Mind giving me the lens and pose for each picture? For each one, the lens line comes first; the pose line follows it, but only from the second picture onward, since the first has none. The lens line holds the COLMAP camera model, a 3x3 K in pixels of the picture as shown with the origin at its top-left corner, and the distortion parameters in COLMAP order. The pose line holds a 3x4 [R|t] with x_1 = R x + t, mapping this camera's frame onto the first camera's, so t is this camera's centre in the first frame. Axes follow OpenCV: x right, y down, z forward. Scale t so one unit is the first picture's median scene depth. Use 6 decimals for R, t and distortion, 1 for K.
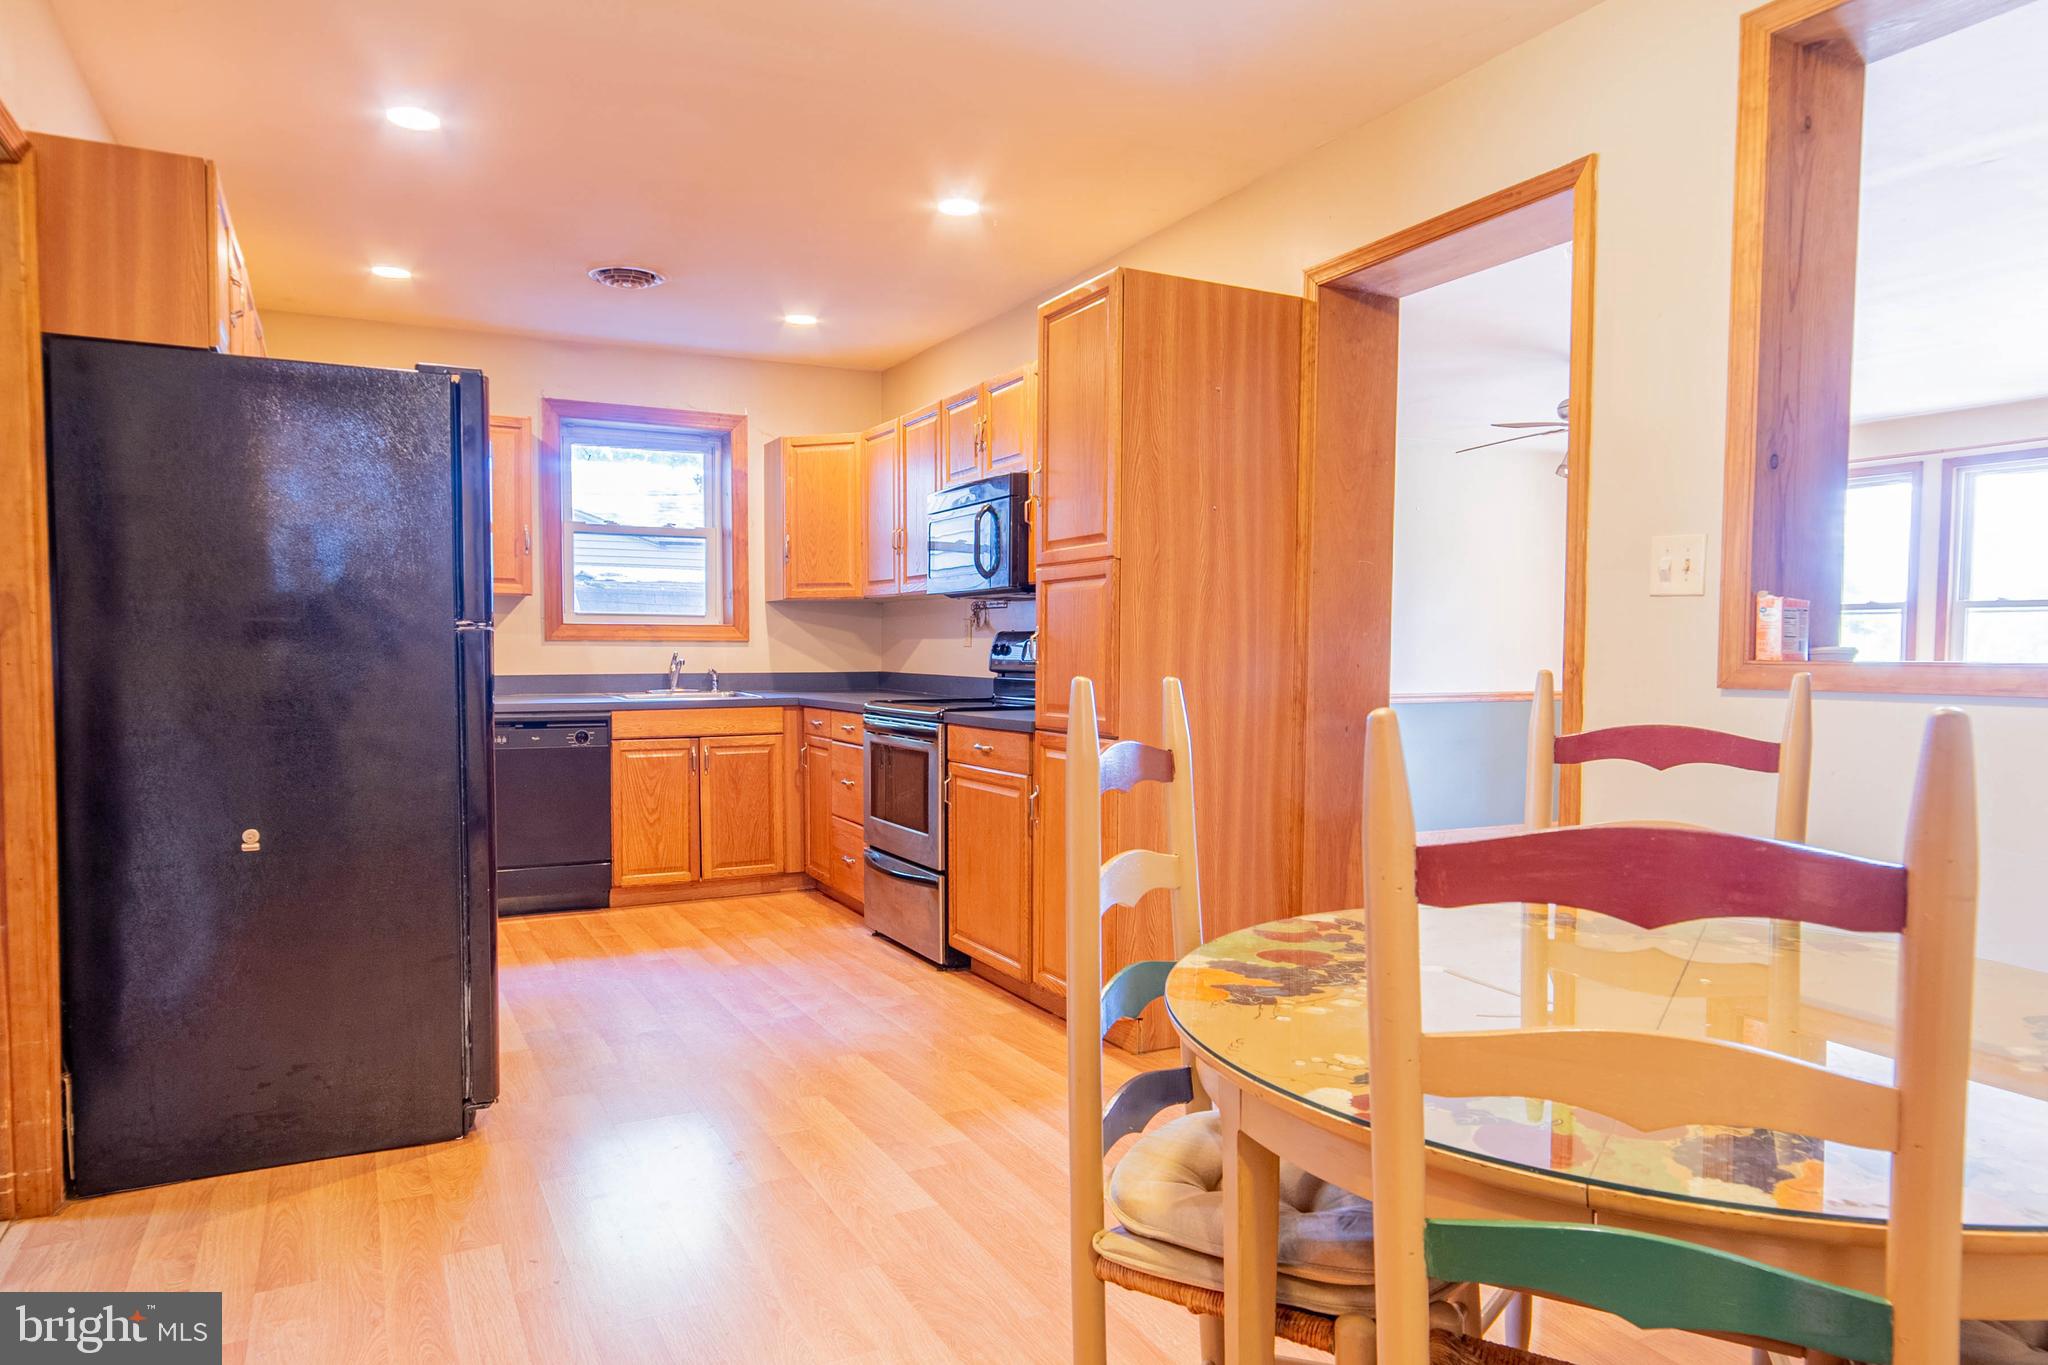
lens RADIAL K [[1305.0, 0, 1020.9], [0, 1305.0, 716.1], [0, 0, 1]] dist [0.000244, -0.000084]
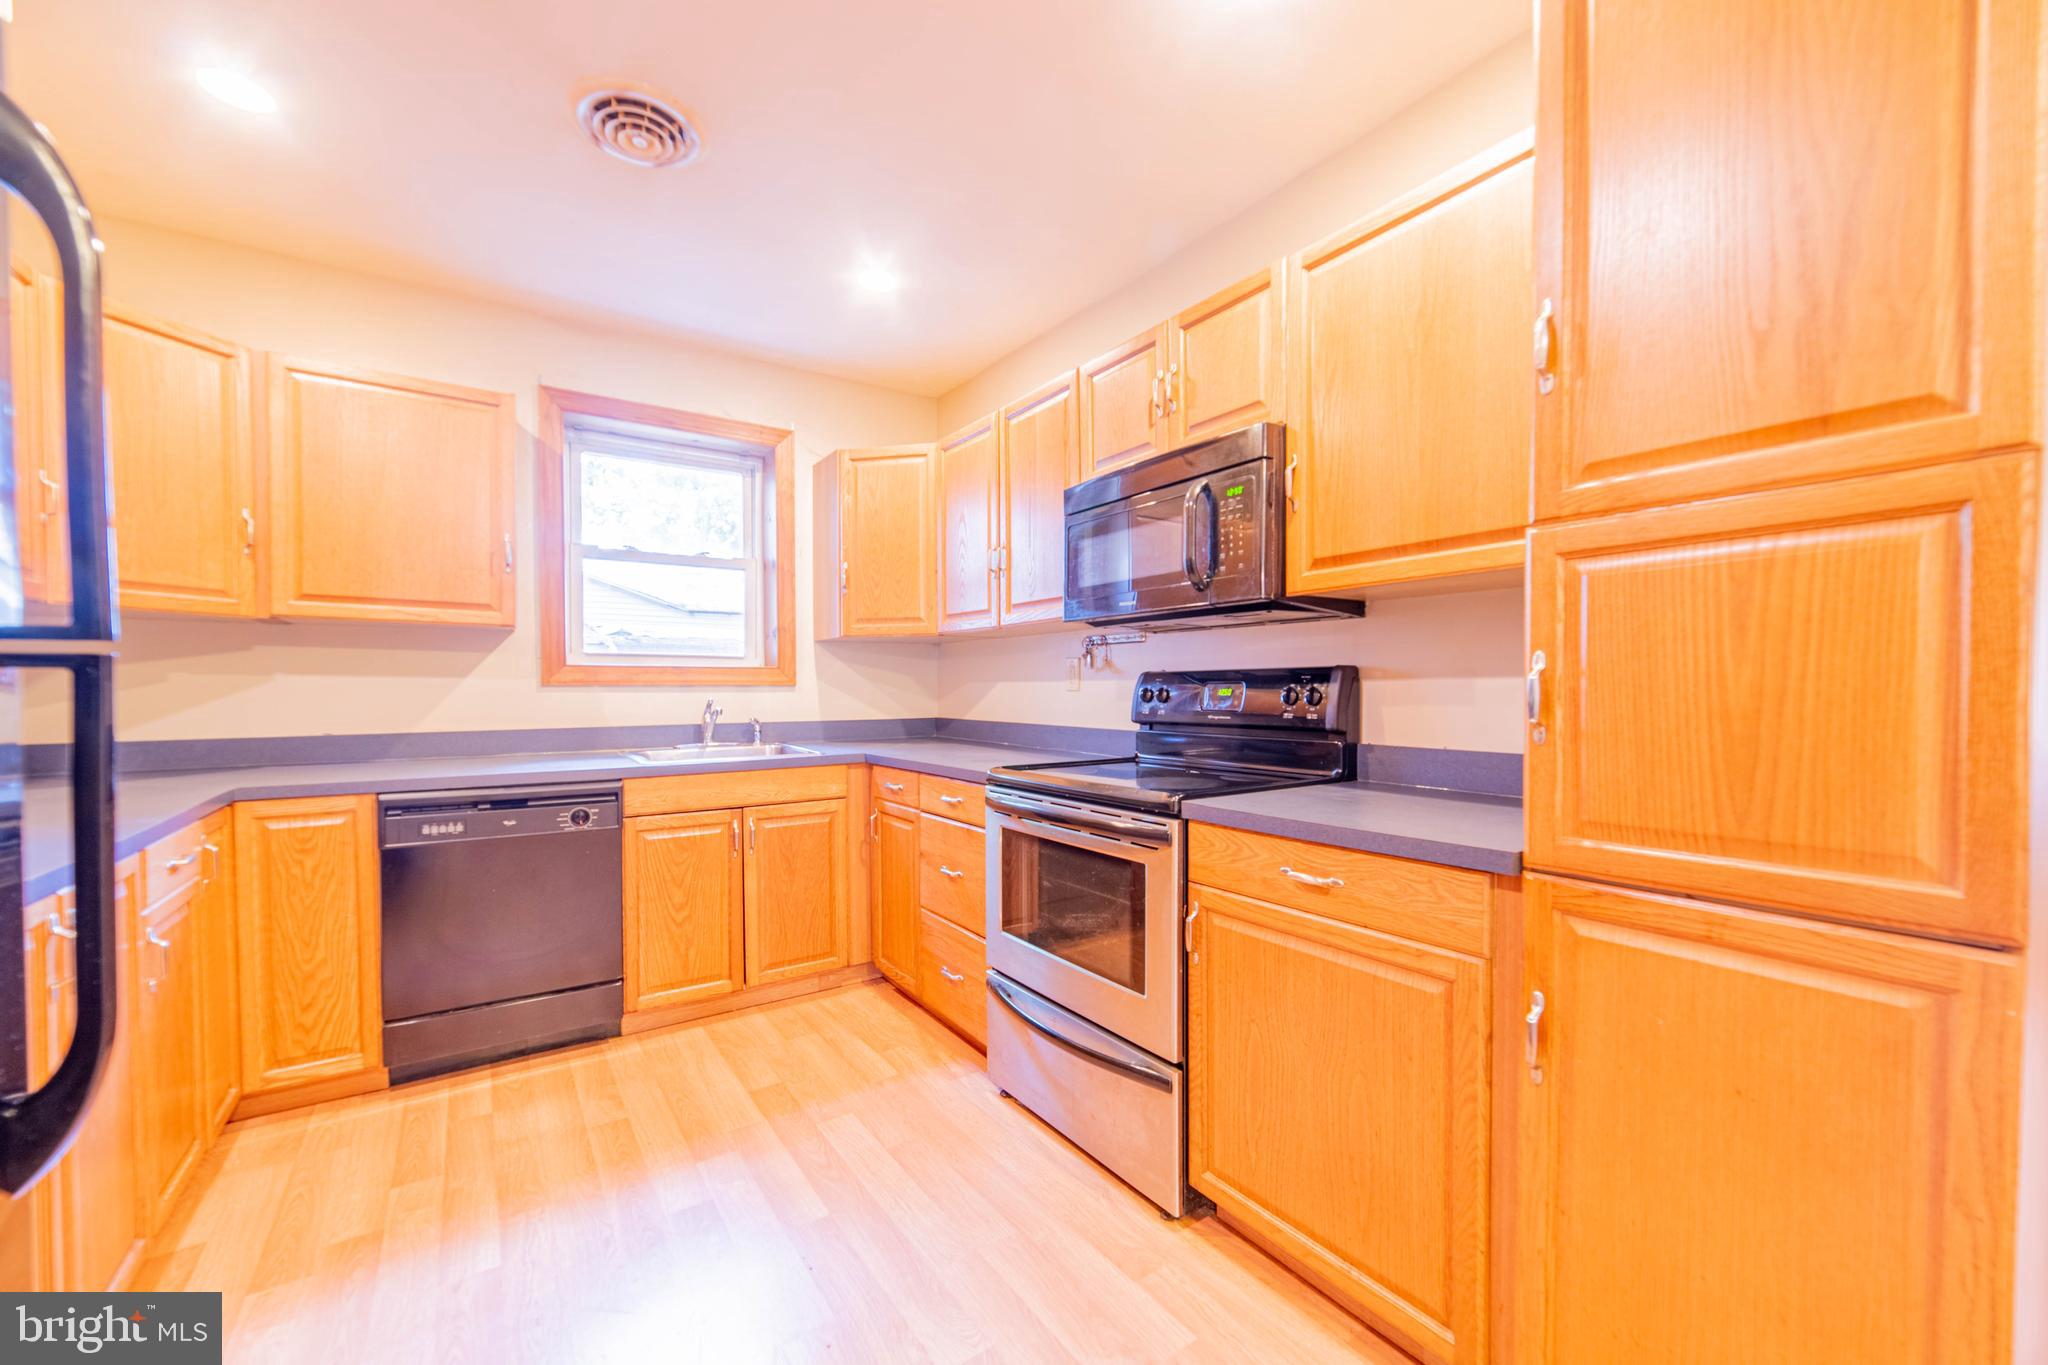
lens RADIAL K [[813.0, 0, 1028.6], [0, 813.0, 704.4], [0, 0, 1]] dist [-0.001021, -0.000044]
pose [[0.991936, -0.007661, 0.126509, -0.133274], [0.011722, 0.999439, -0.031381, -0.027926], [-0.126197, 0.032611, 0.991469, 0.476281]]
